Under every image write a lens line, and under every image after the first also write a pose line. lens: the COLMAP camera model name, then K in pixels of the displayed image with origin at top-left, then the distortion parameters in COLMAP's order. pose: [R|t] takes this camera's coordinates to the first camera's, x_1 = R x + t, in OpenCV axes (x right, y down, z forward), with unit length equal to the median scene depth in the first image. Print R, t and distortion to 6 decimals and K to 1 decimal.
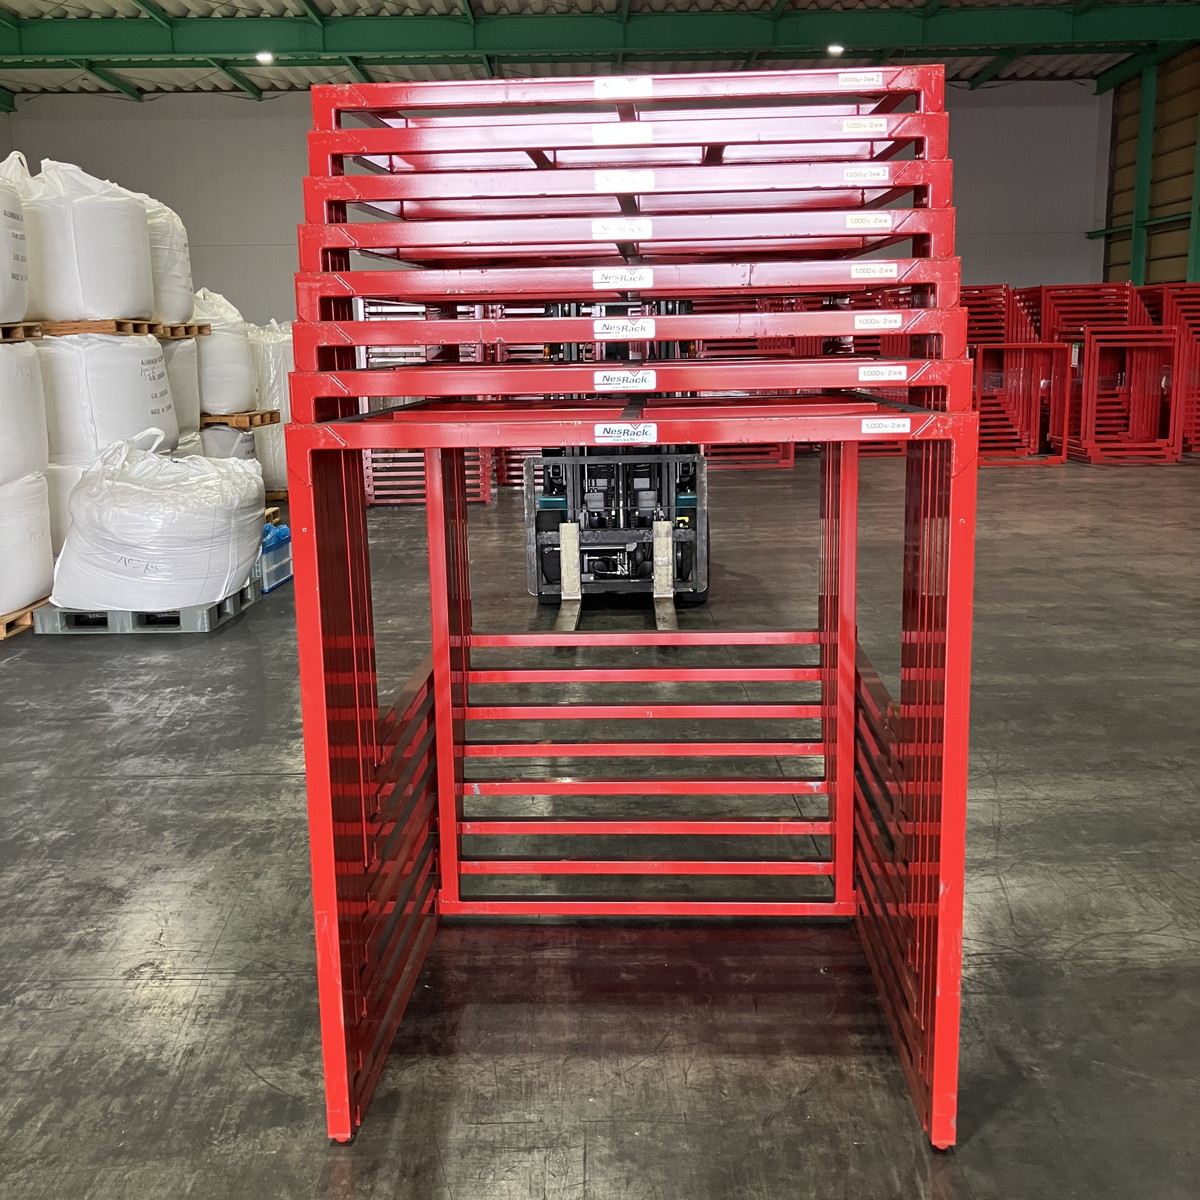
lens RADIAL K [[1317.3, 0, 600.0], [0, 1317.3, 600.0], [0, 0, 1]] dist [0.007744, 0.019366]
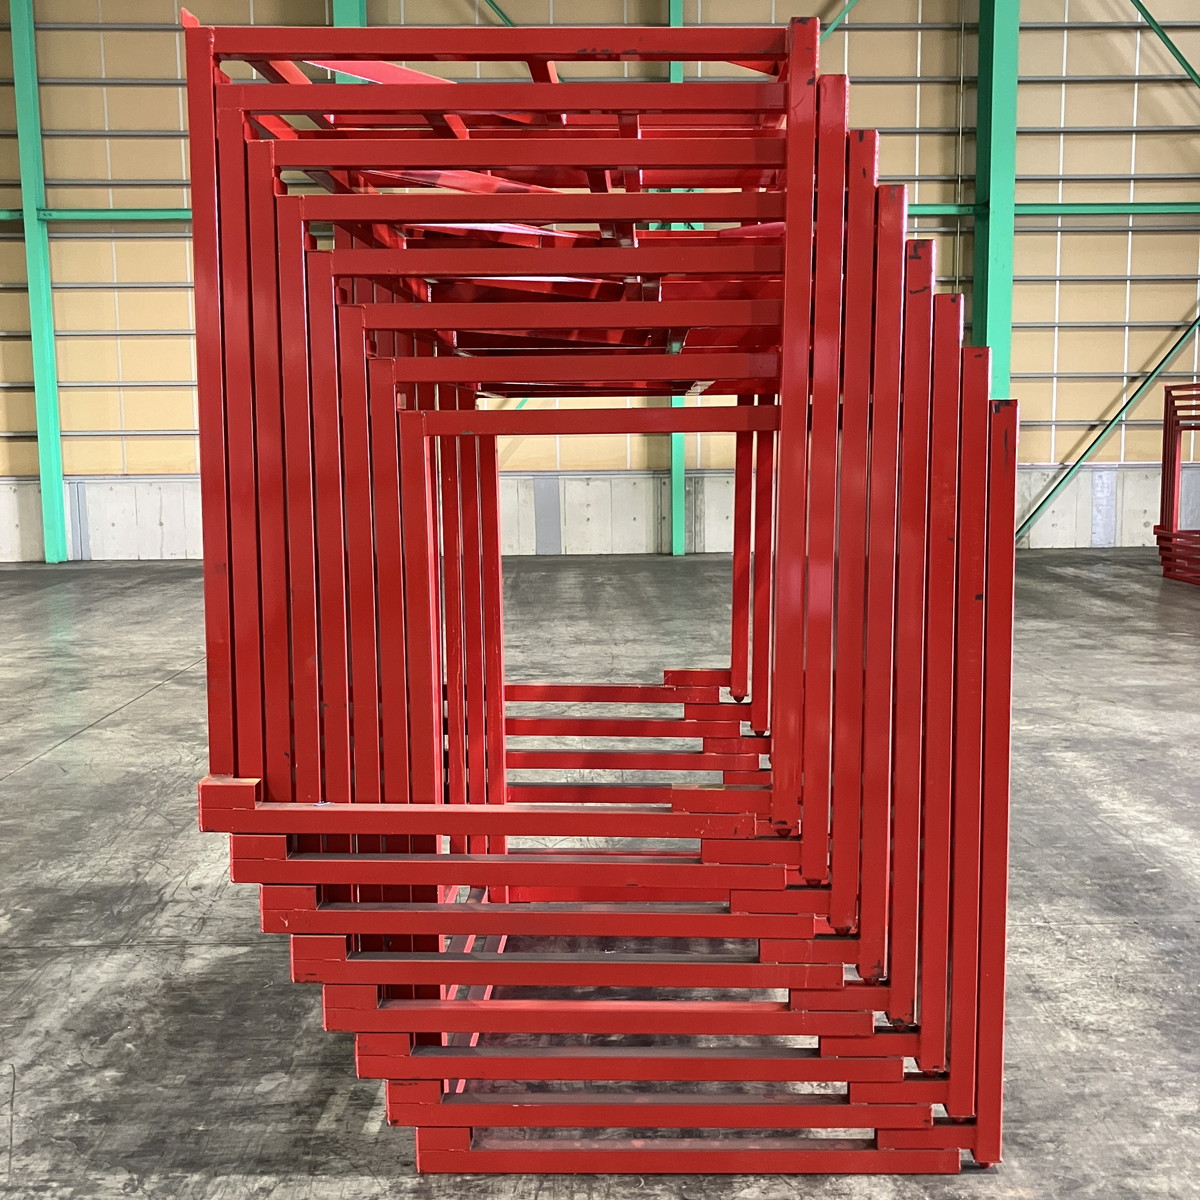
lens RADIAL K [[1317.3, 0, 600.0], [0, 1317.3, 600.0], [0, 0, 1]] dist [0.007744, 0.019366]
pose [[-0.036316, -0.099961, 0.994328, -0.177277], [0.204197, 0.973250, 0.105300, -0.022275], [-0.978256, 0.206863, -0.014933, 0.199472]]
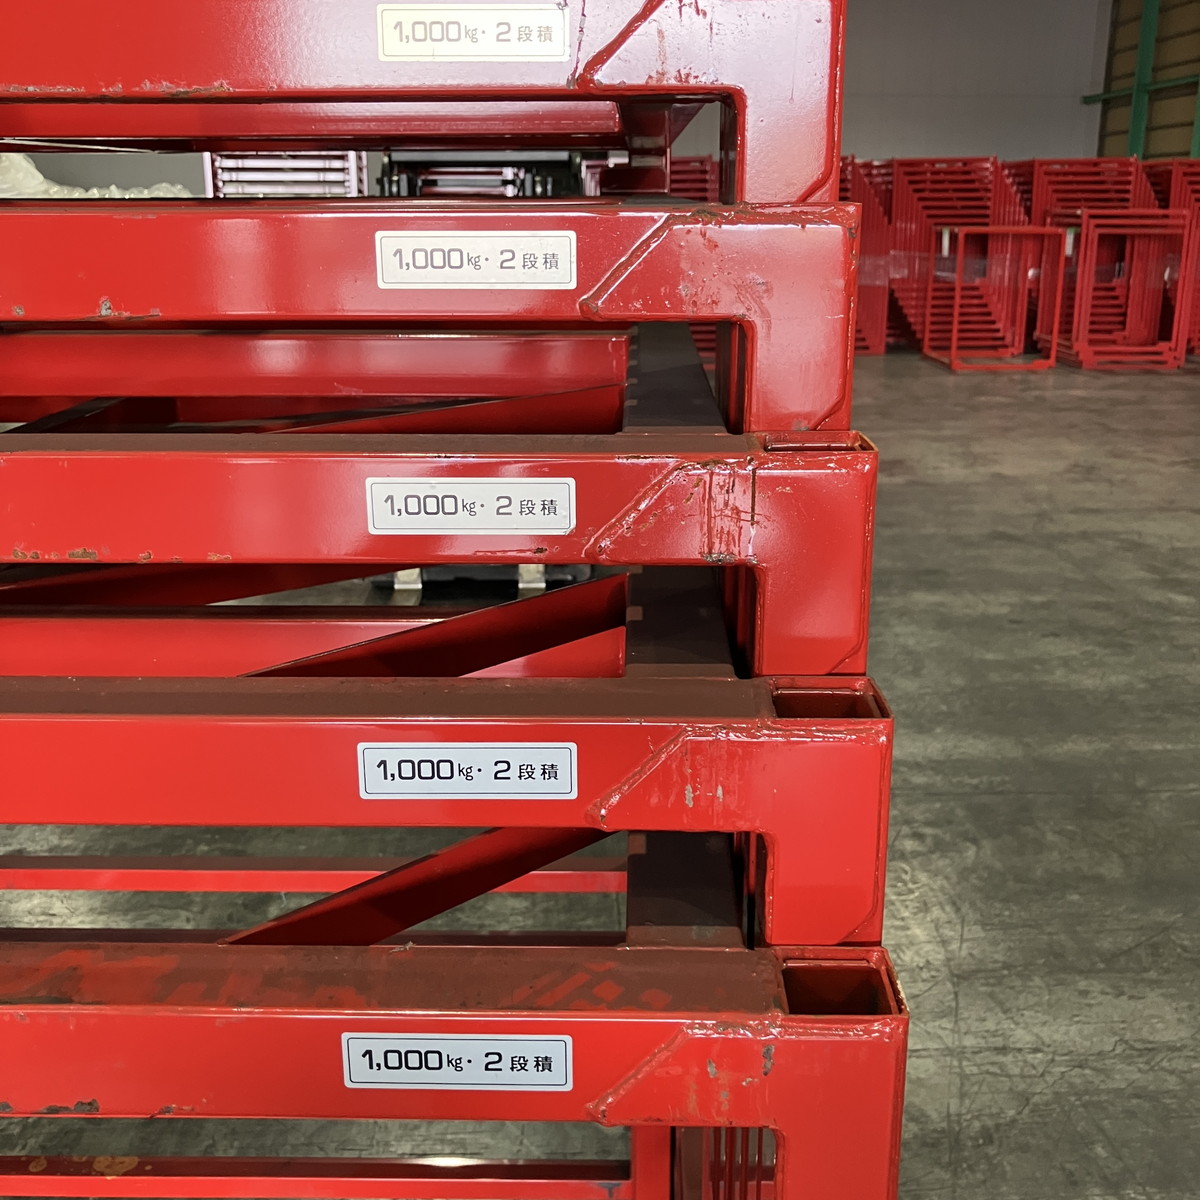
lens RADIAL K [[1330.6, 0, 625.3], [0, 1330.6, 605.7], [0, 0, 1]] dist [0.004558, 0.015243]
pose [[0.999226, 0.003796, 0.039151, 0.034132], [-0.007638, 0.995111, 0.098468, -0.031378], [-0.038586, -0.098690, 0.994370, 0.114862]]
